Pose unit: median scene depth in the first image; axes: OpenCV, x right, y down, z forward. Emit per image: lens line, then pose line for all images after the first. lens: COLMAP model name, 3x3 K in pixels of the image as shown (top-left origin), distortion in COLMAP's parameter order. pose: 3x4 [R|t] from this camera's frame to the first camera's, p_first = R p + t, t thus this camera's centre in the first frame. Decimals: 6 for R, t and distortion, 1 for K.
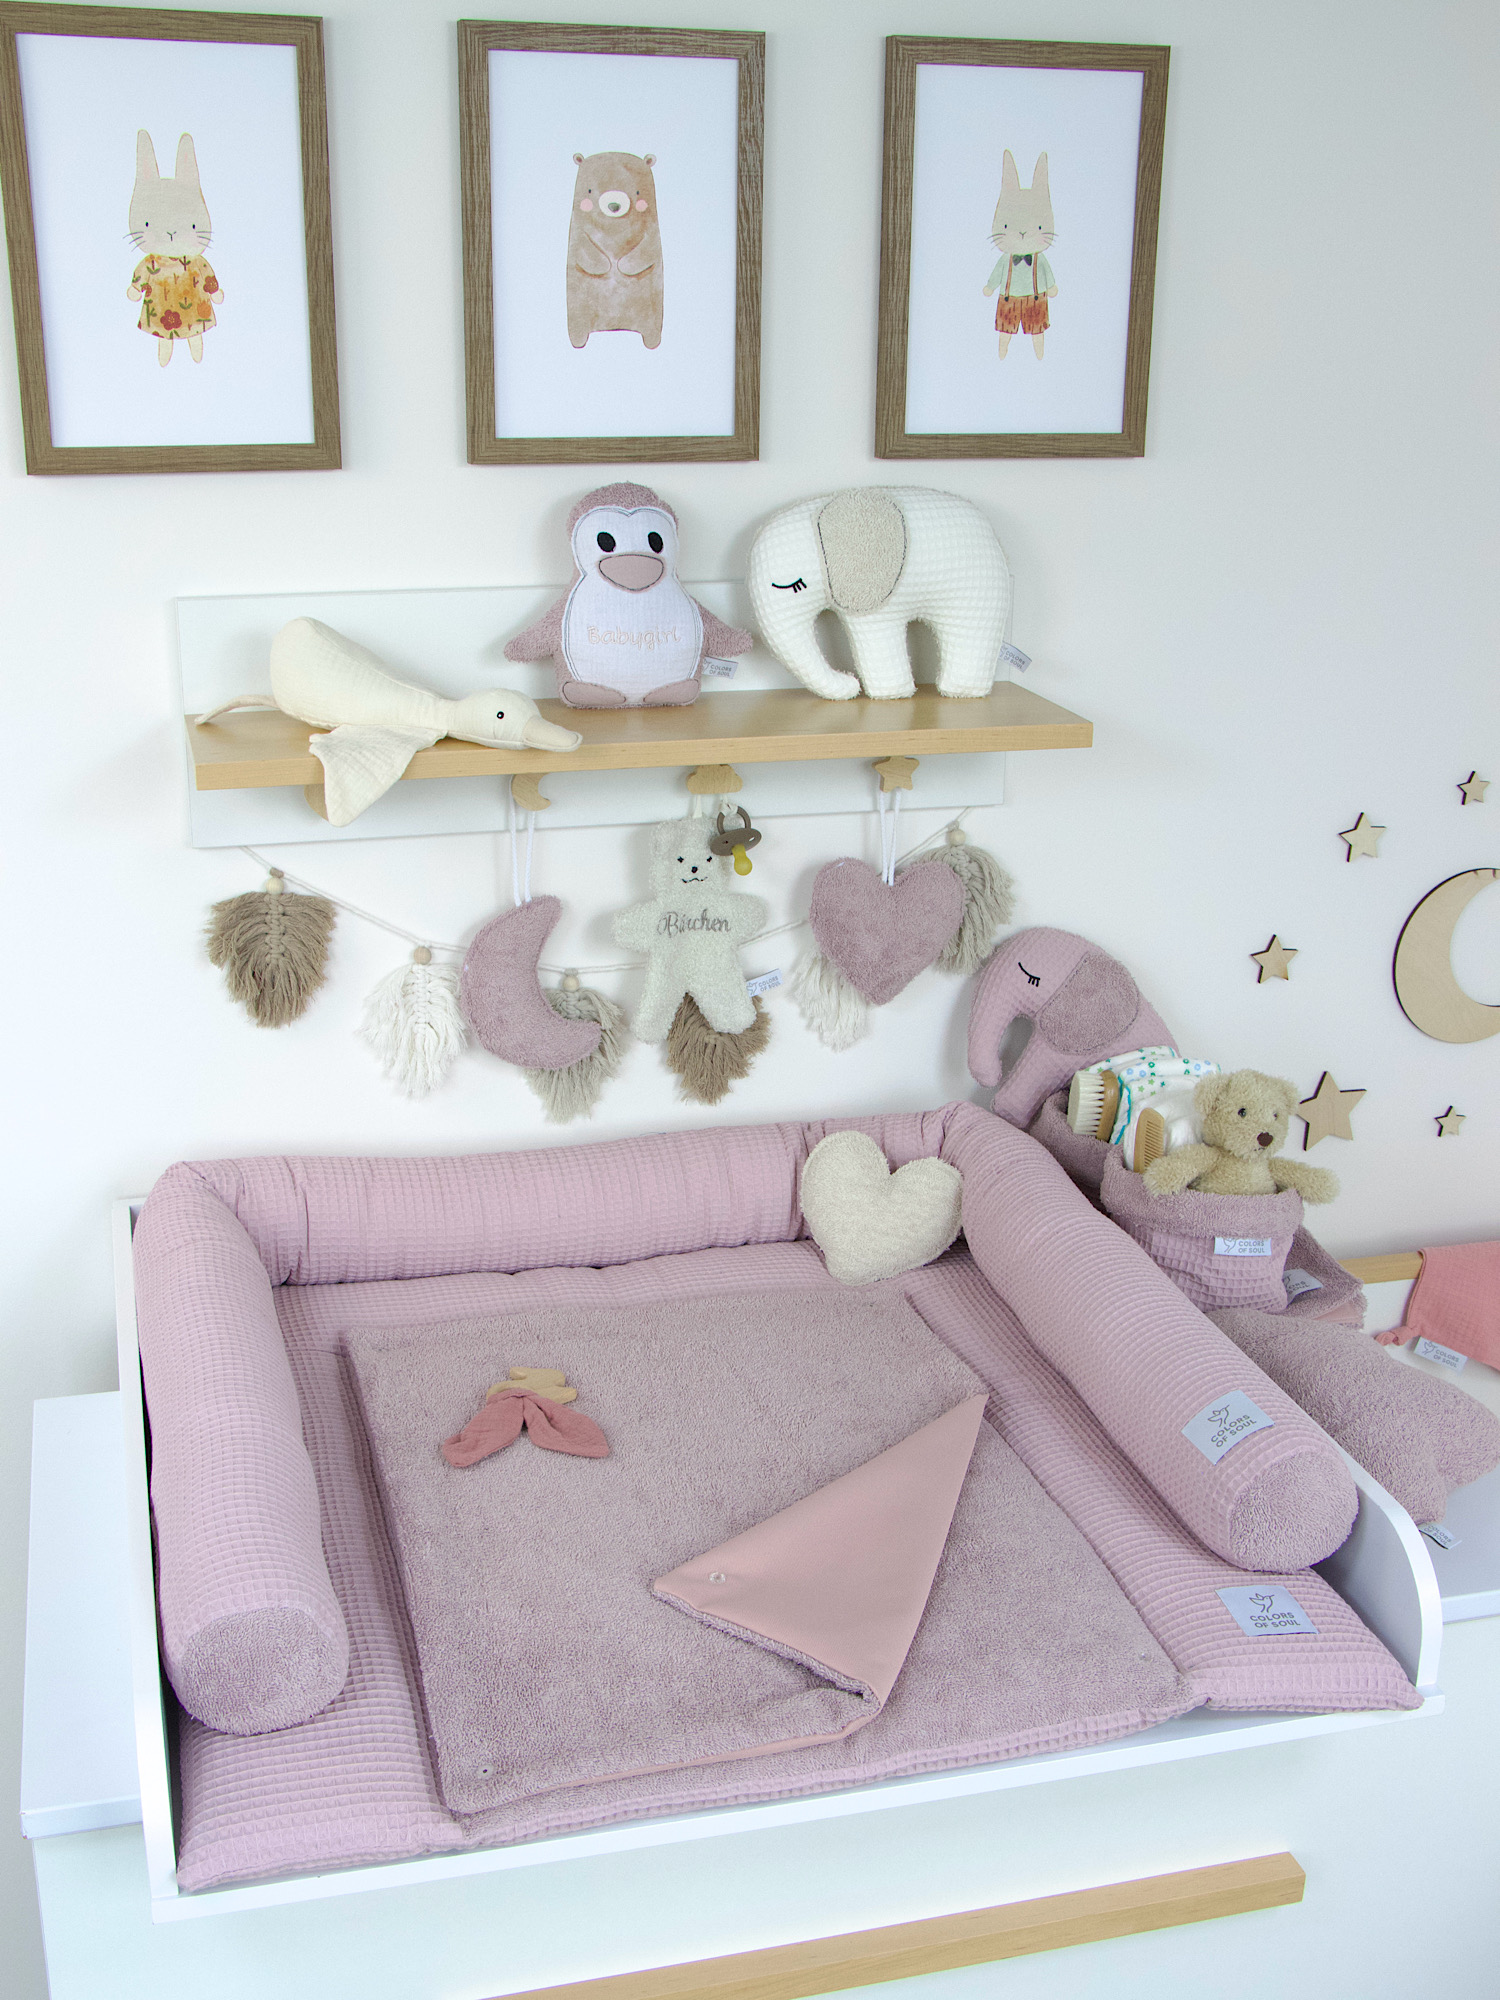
lens RADIAL K [[2327.3, 0, 744.3], [0, 2327.3, 1089.8], [0, 0, 1]] dist [-0.113591, 0.238063]
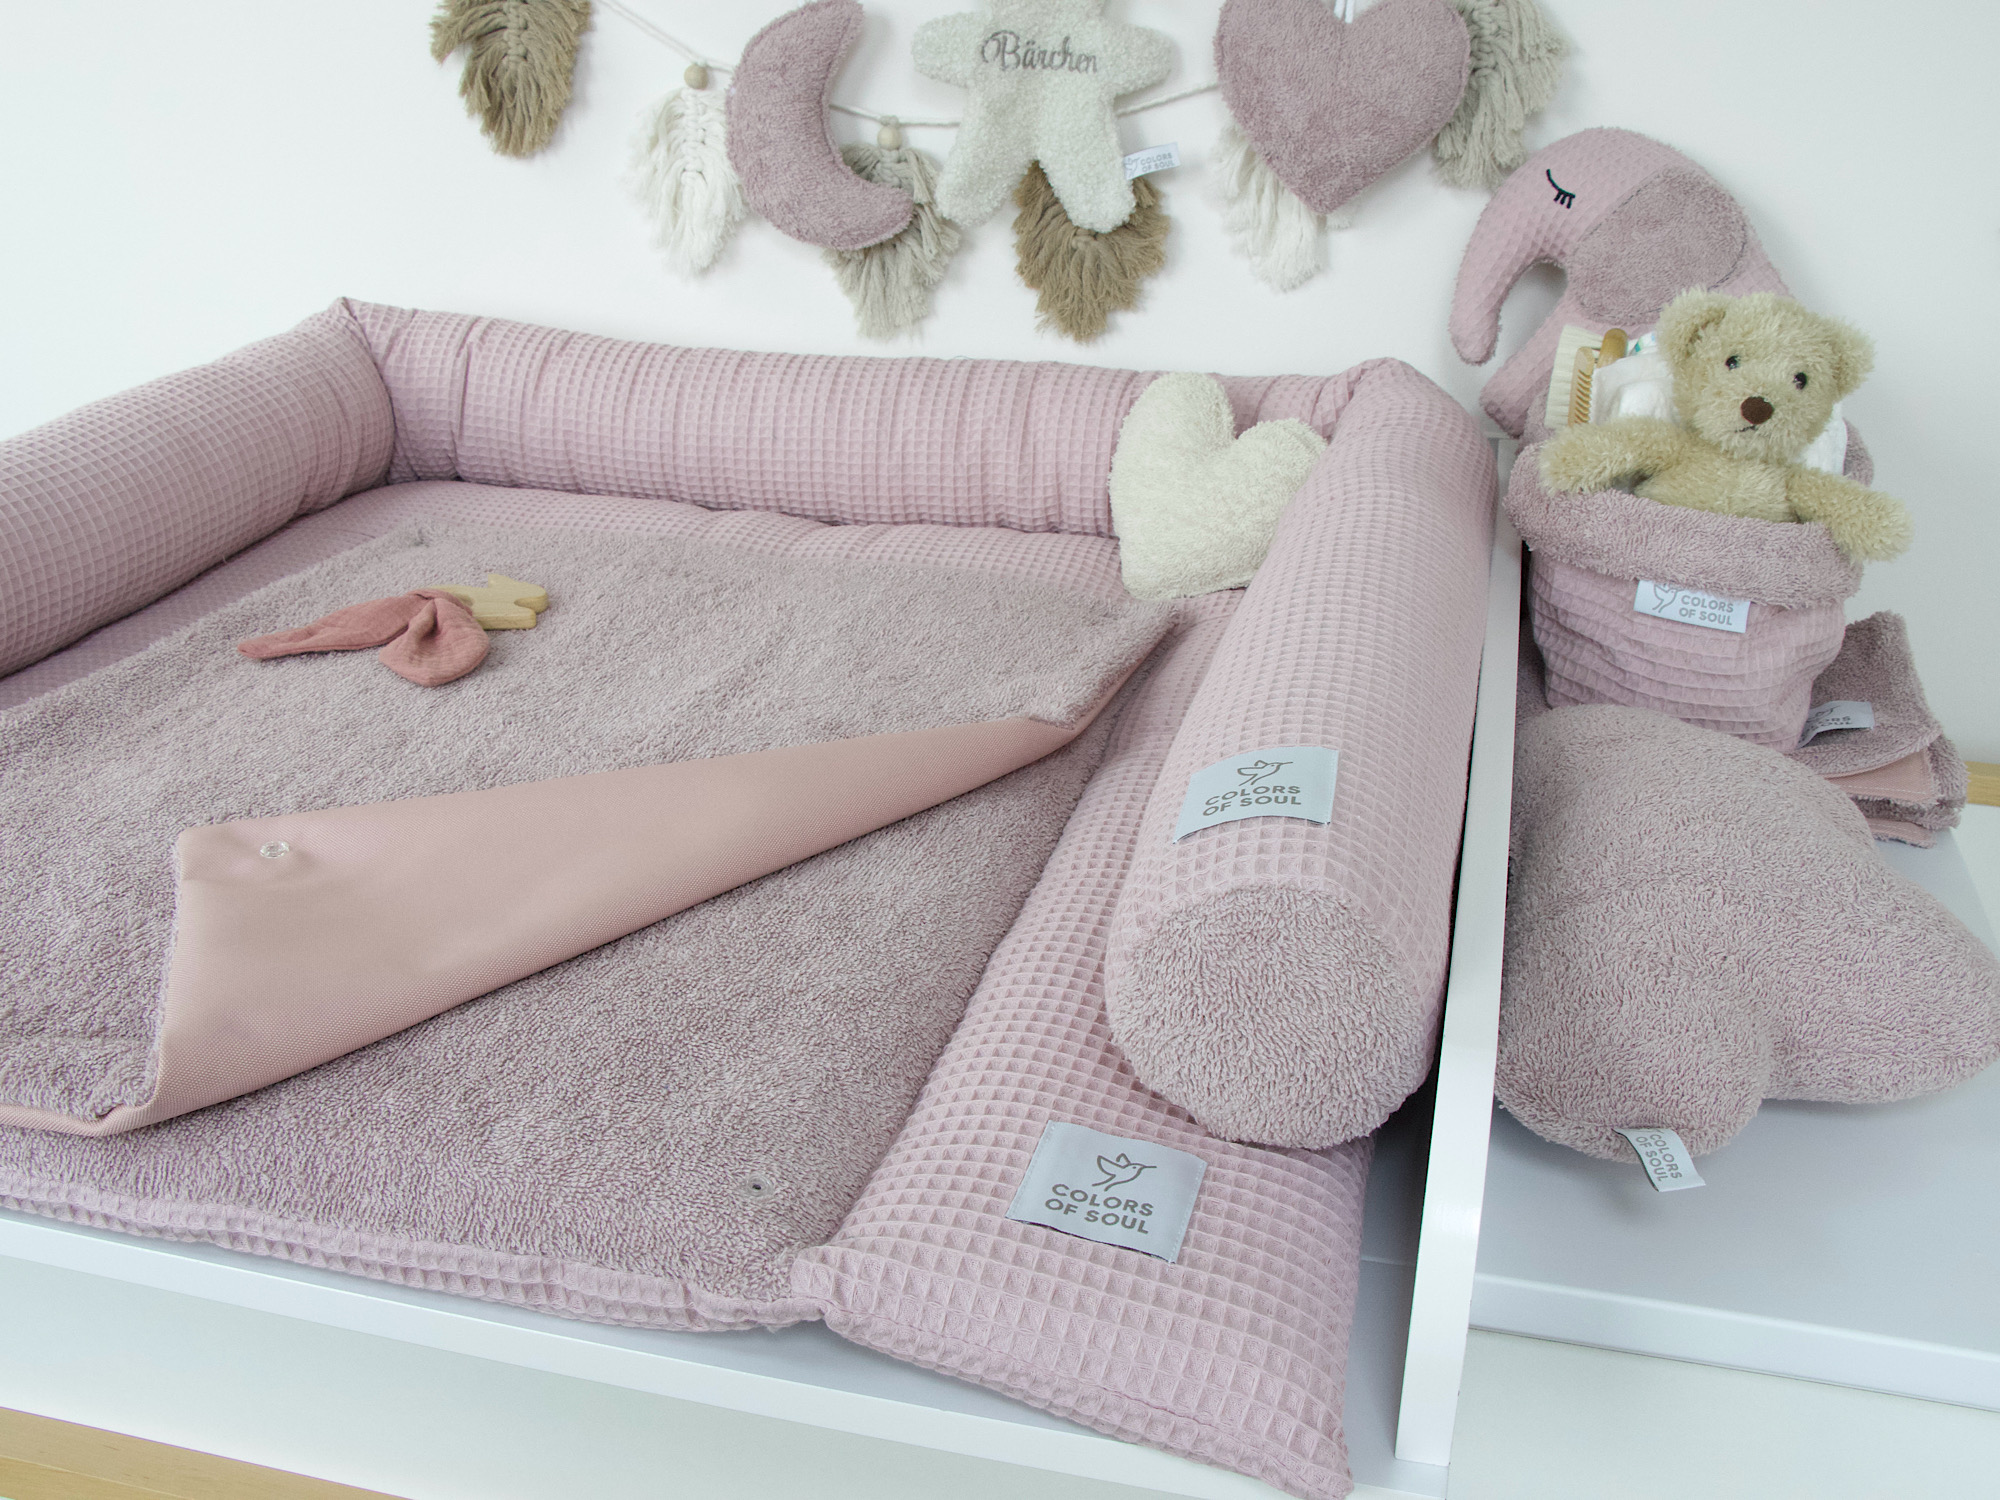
lens RADIAL K [[2022.9, 0, 1000.0], [0, 2022.9, 750.0], [0, 0, 1]] dist [-0.109393, 0.023992]
pose [[0.869965, 0.189107, -0.455411, 0.283875], [-0.170554, 0.981936, 0.081936, 0.086912], [0.462679, 0.006391, 0.886503, 0.489375]]
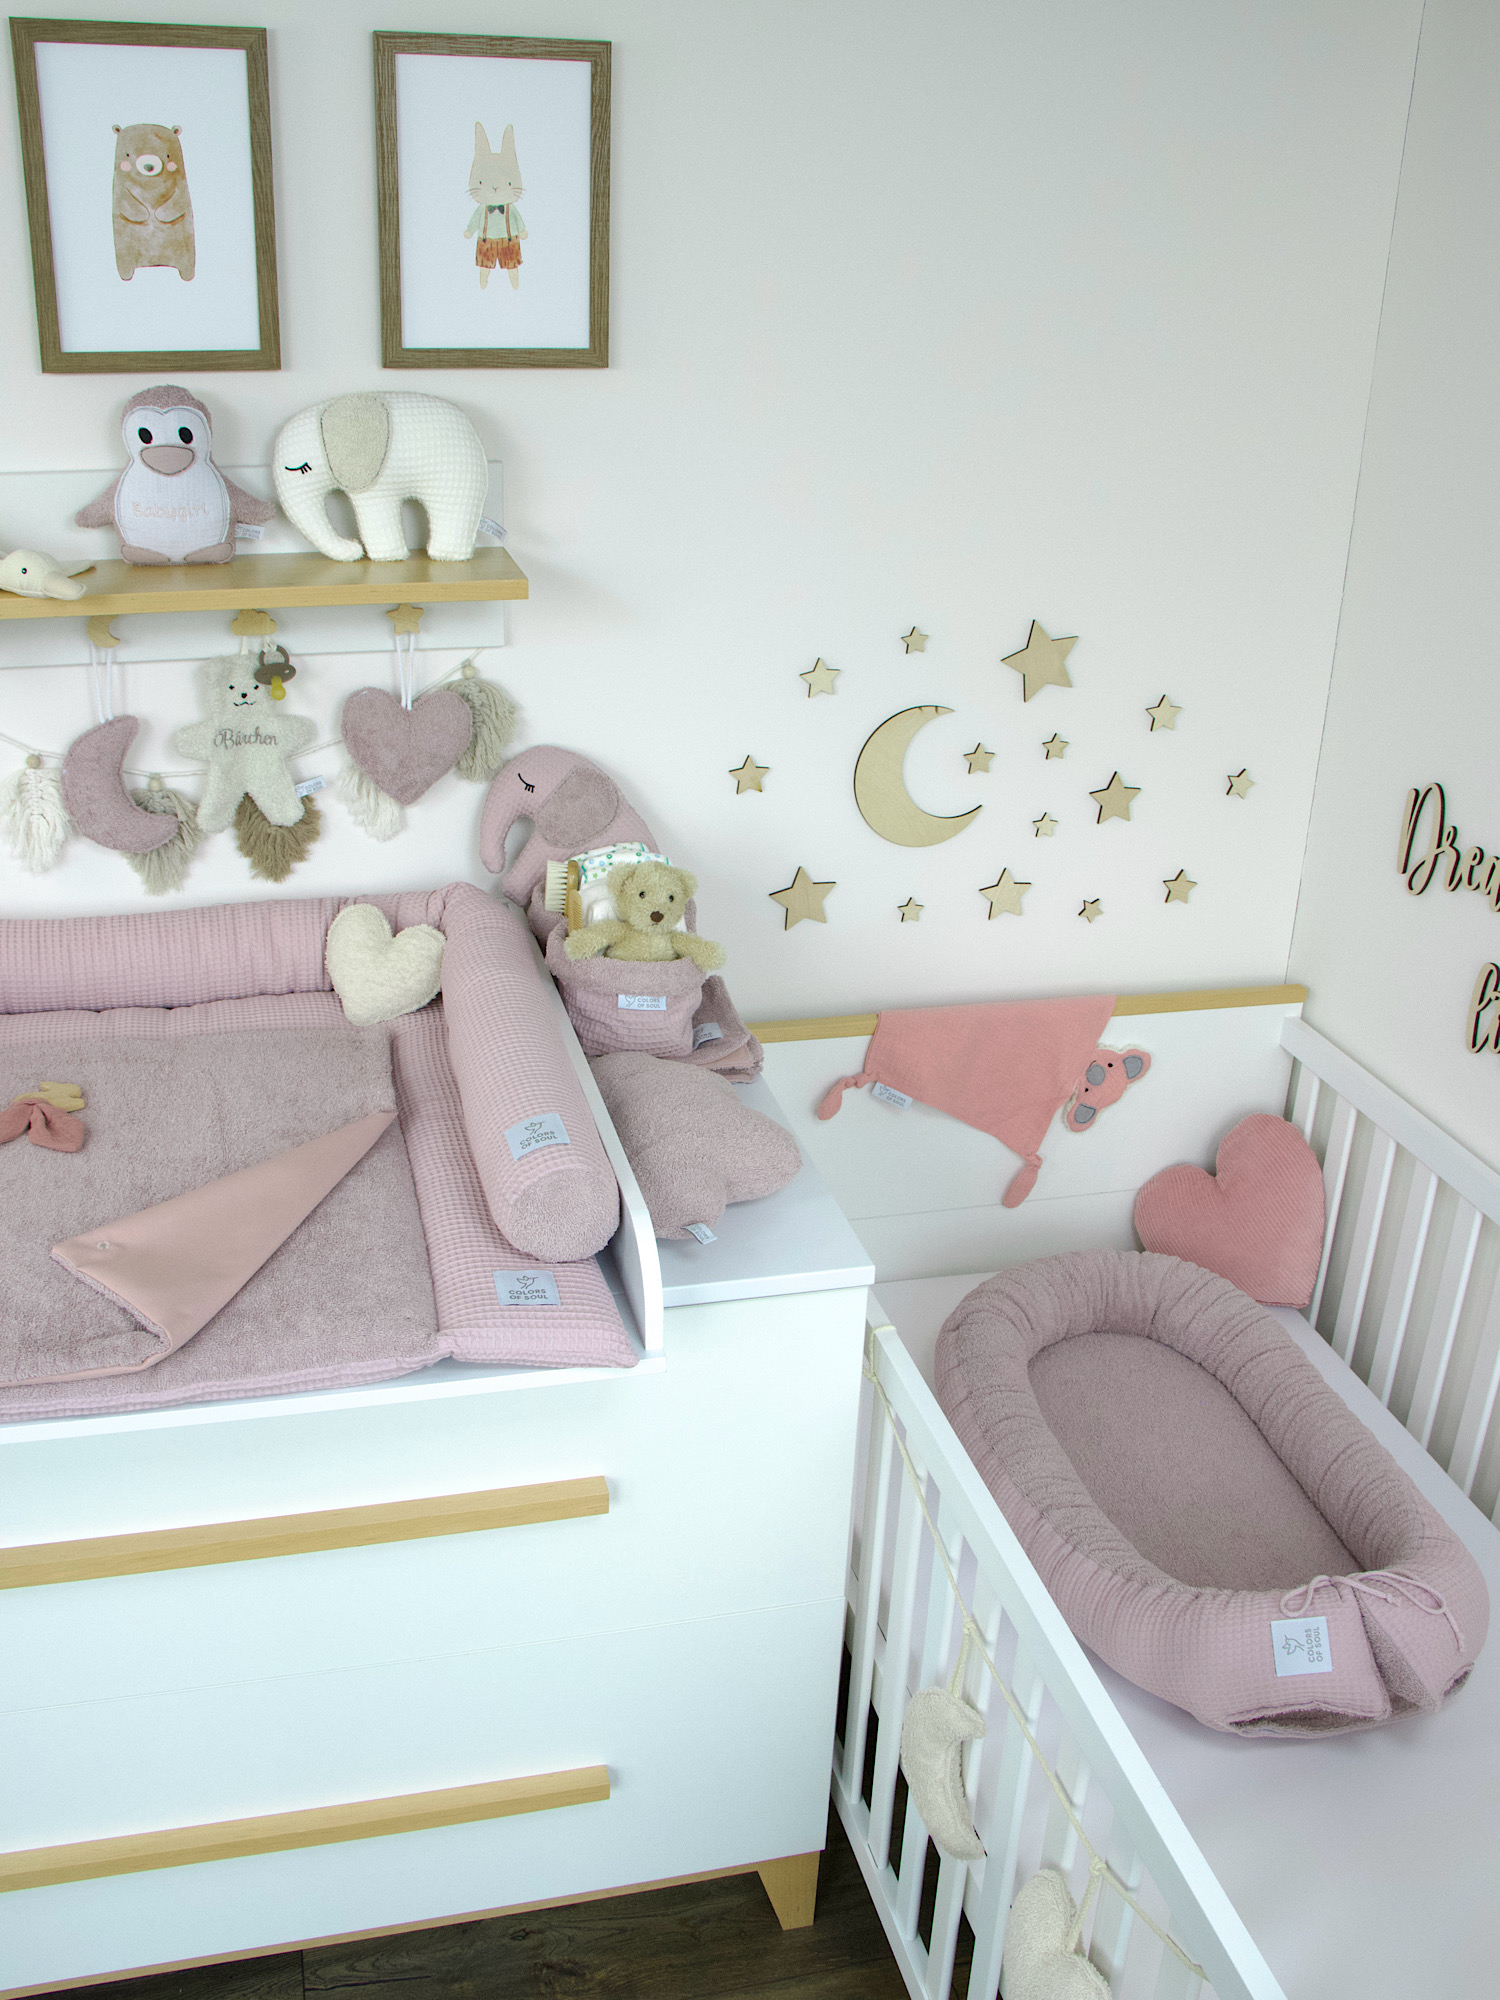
lens RADIAL K [[1835.7, 0, 747.5], [0, 1835.7, 1020.0], [0, 0, 1]] dist [-0.189181, 0.152269]
pose [[0.999738, 0.022872, -0.000597, 0.263267], [-0.022770, 0.997156, 0.071843, 0.004688], [0.002238, -0.071810, 0.997416, 0.012710]]
